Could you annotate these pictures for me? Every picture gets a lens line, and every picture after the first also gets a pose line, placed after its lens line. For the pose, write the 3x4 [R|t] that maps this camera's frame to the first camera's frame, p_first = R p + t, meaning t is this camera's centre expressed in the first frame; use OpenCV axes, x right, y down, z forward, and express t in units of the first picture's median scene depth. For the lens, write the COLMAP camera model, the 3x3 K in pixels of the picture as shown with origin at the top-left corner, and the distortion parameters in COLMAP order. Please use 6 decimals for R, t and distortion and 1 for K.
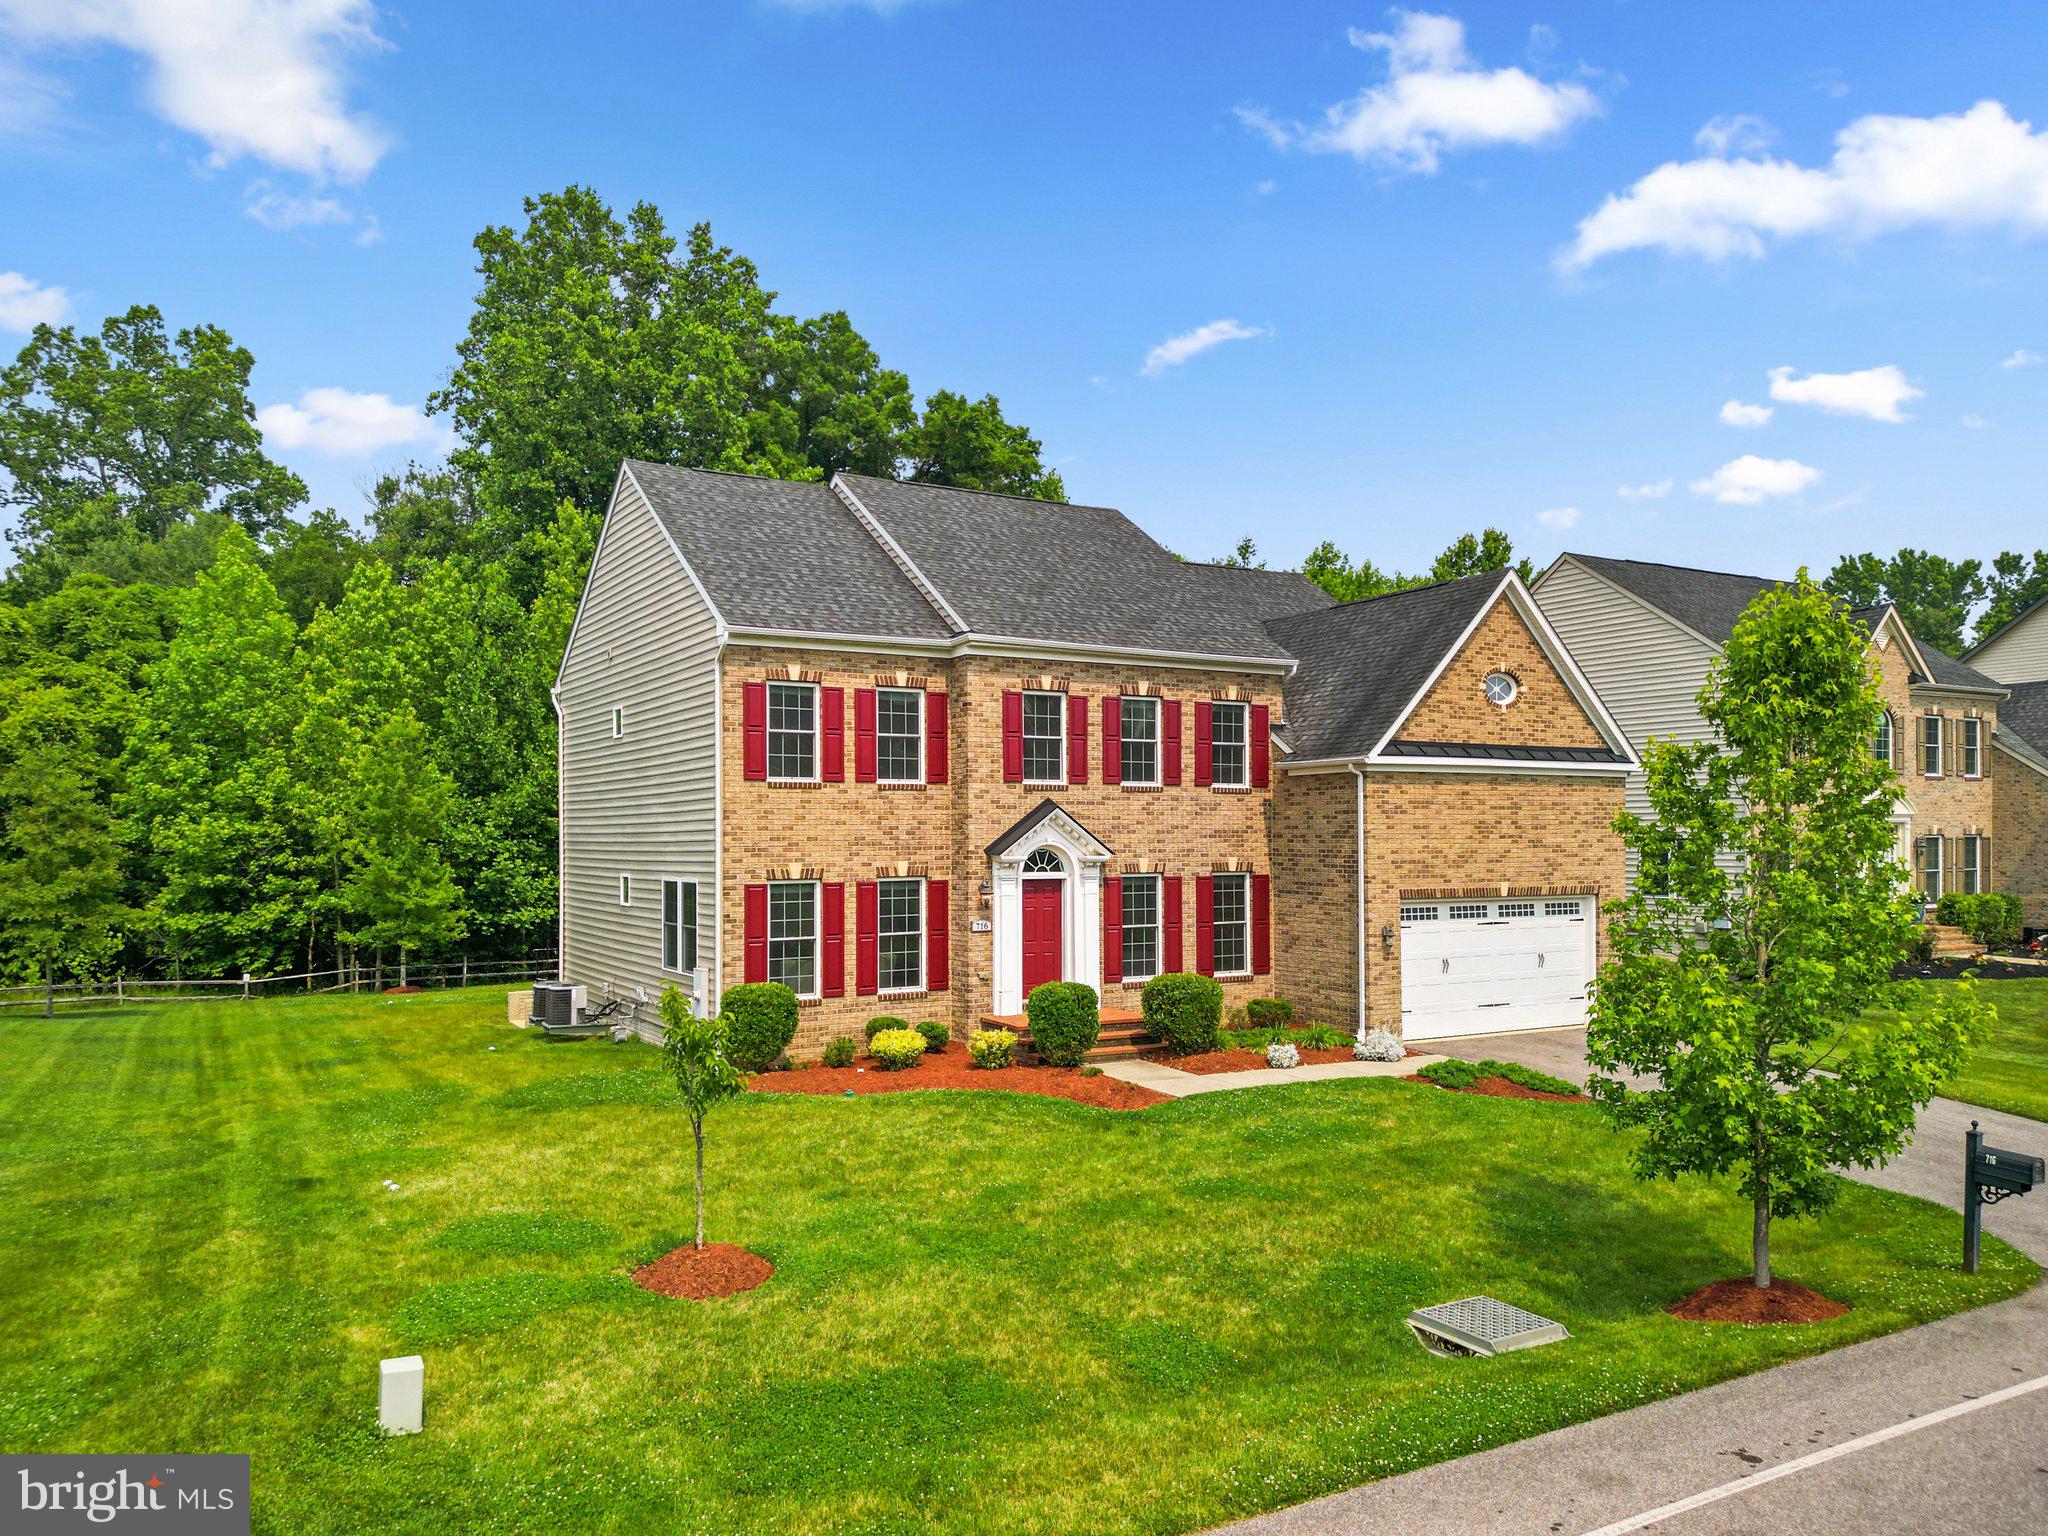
lens RADIAL K [[1471.0, 0, 1017.9], [0, 1471.0, 850.3], [0, 0, 1]] dist [0.063704, -0.064068]
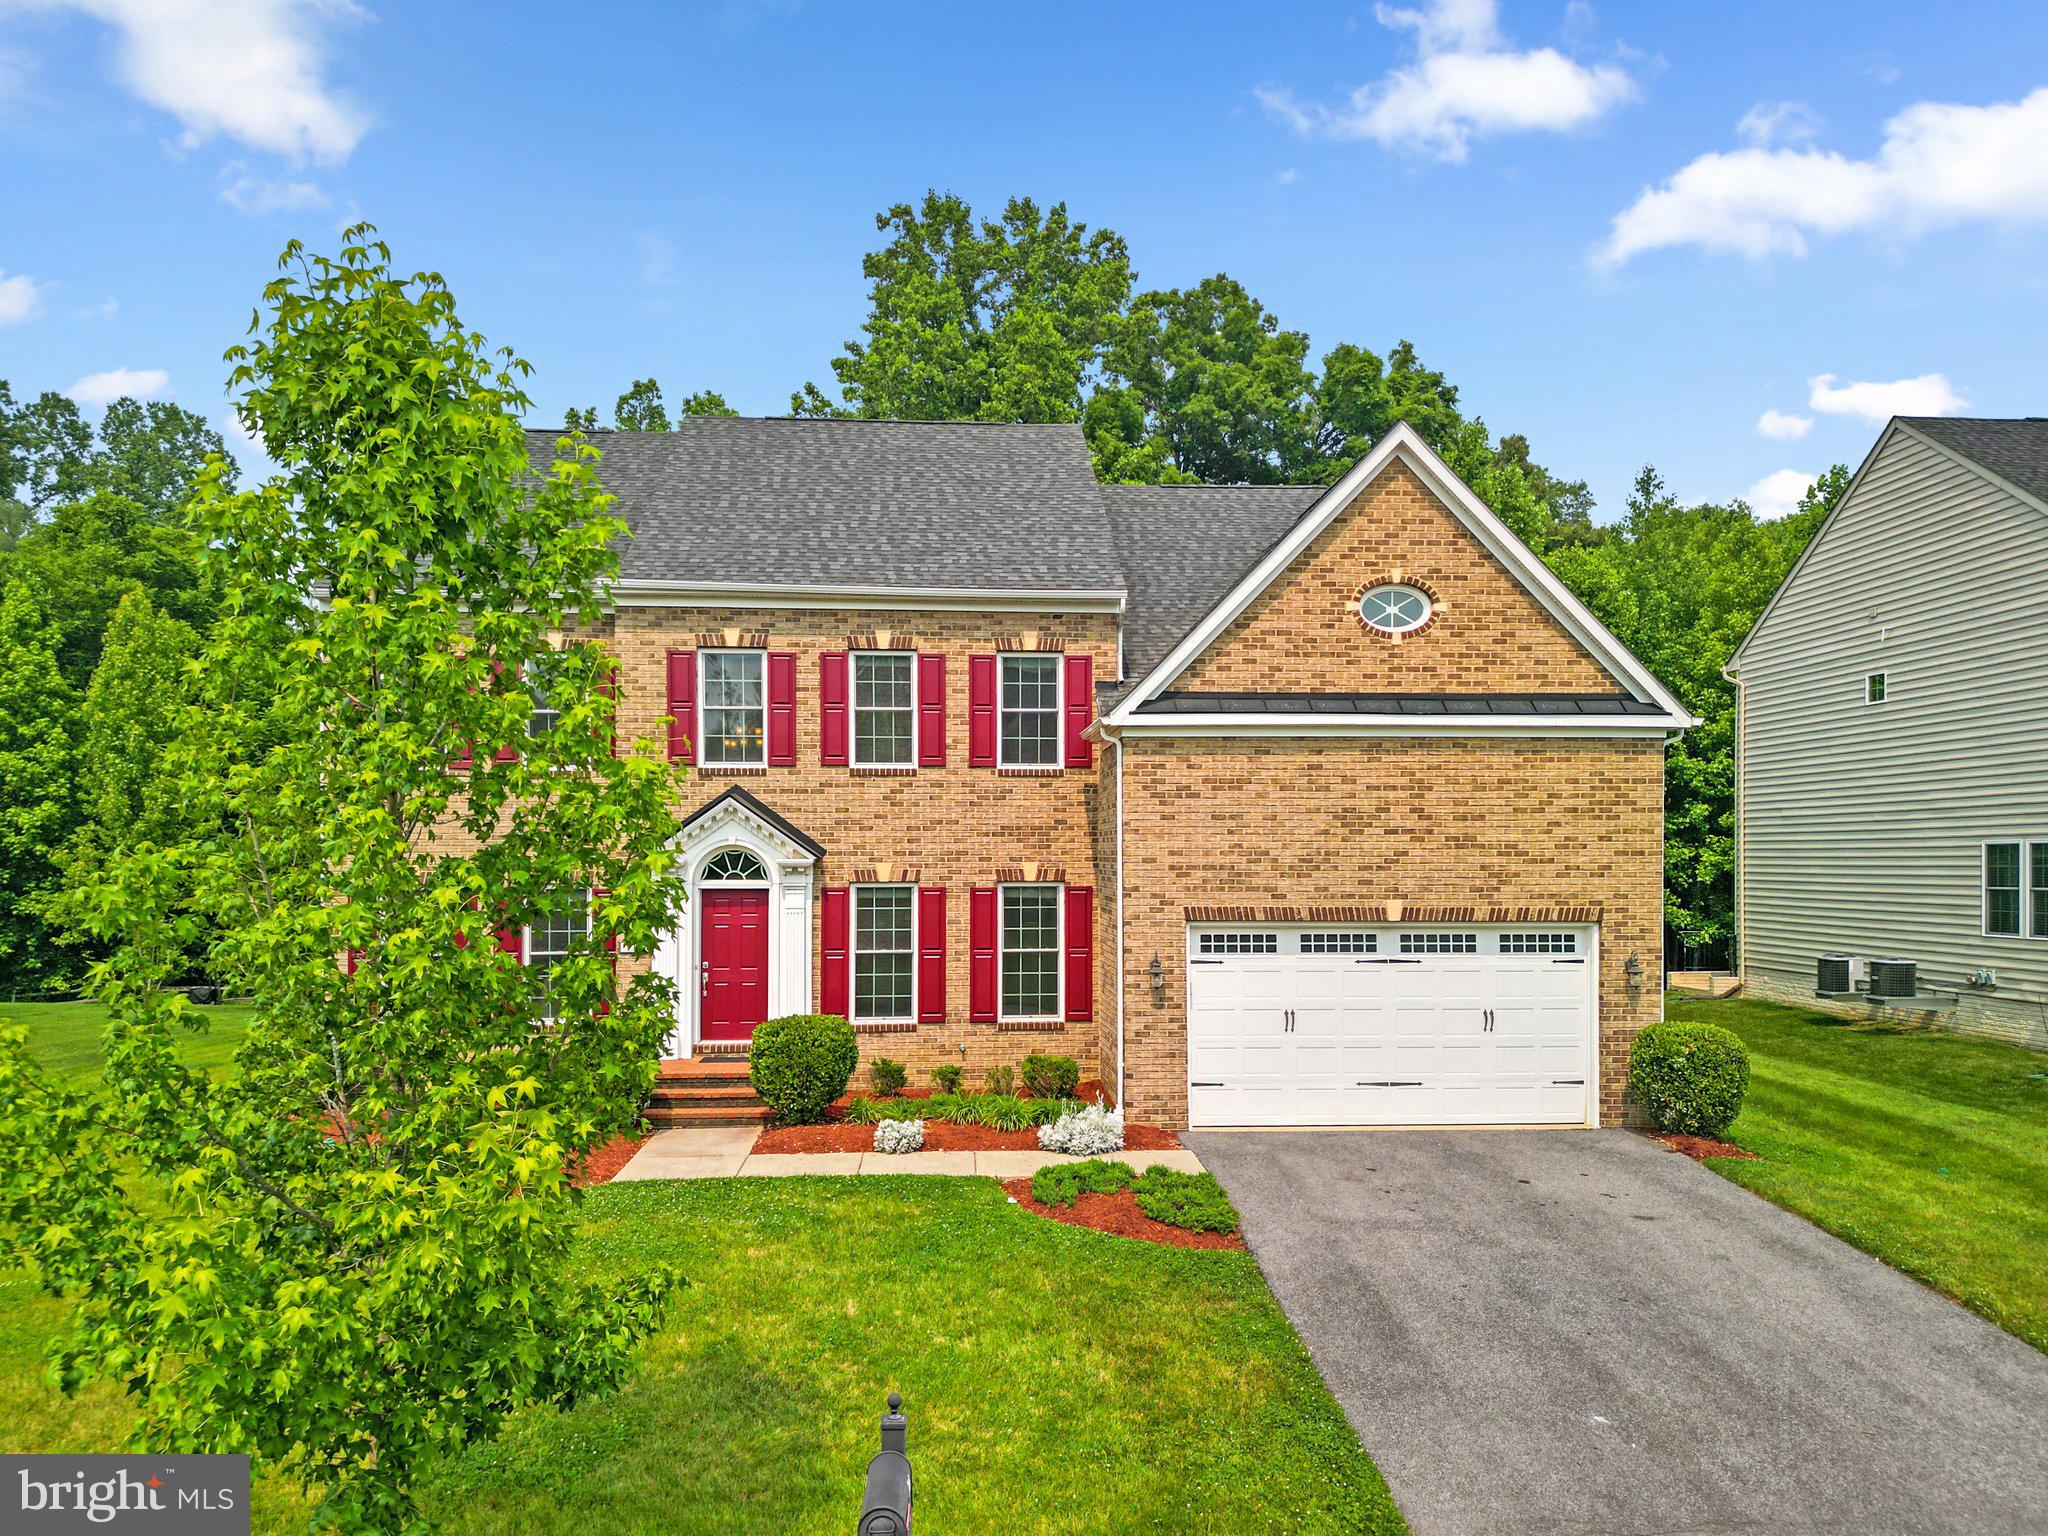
lens RADIAL K [[1482.7, 0, 1036.1], [0, 1482.7, 896.3], [0, 0, 1]] dist [0.088692, -0.095392]
pose [[0.900558, 0.010181, -0.434616, 0.484583], [-0.005461, 0.999912, 0.012107, 0.012853], [0.434701, -0.008530, 0.900534, 0.334256]]
